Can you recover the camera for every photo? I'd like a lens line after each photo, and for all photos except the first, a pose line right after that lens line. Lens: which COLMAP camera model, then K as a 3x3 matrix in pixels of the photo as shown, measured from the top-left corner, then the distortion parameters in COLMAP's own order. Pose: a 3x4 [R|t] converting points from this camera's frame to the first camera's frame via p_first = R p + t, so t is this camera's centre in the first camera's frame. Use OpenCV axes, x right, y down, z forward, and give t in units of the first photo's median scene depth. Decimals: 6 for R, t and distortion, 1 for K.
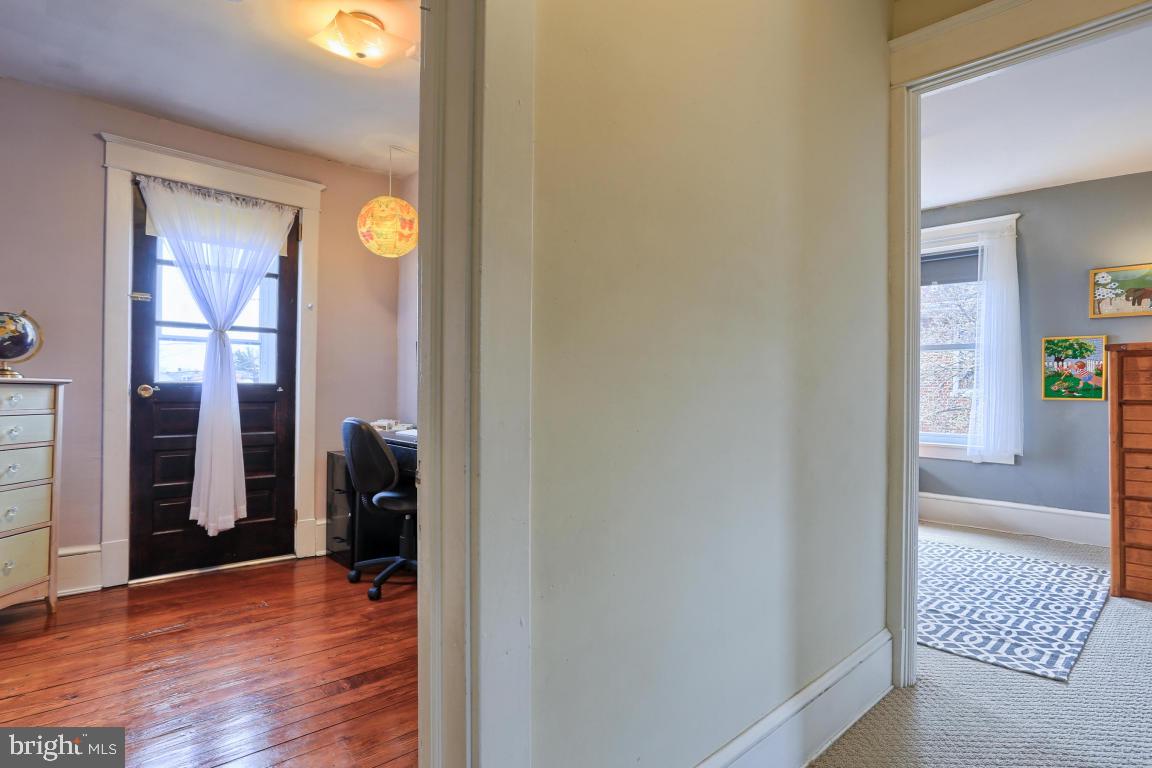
lens RADIAL K [[660.6, 0, 602.3], [0, 660.6, 391.5], [0, 0, 1]] dist [-0.040660, 0.024733]
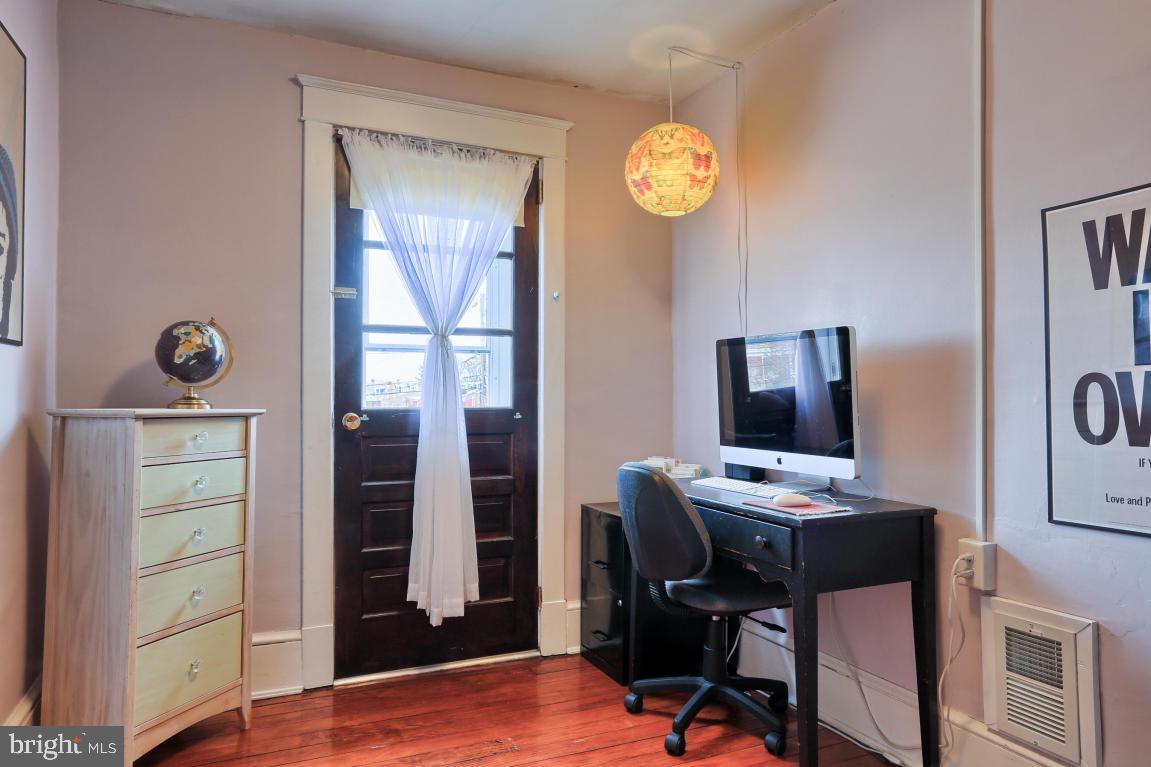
lens RADIAL K [[756.0, 0, 579.3], [0, 756.0, 382.4], [0, 0, 1]] dist [-0.017765, 0.004118]
pose [[0.954868, -0.019250, -0.296405, -0.201730], [0.014146, 0.999713, -0.019355, -0.023972], [0.296692, 0.014289, 0.954866, 0.261350]]
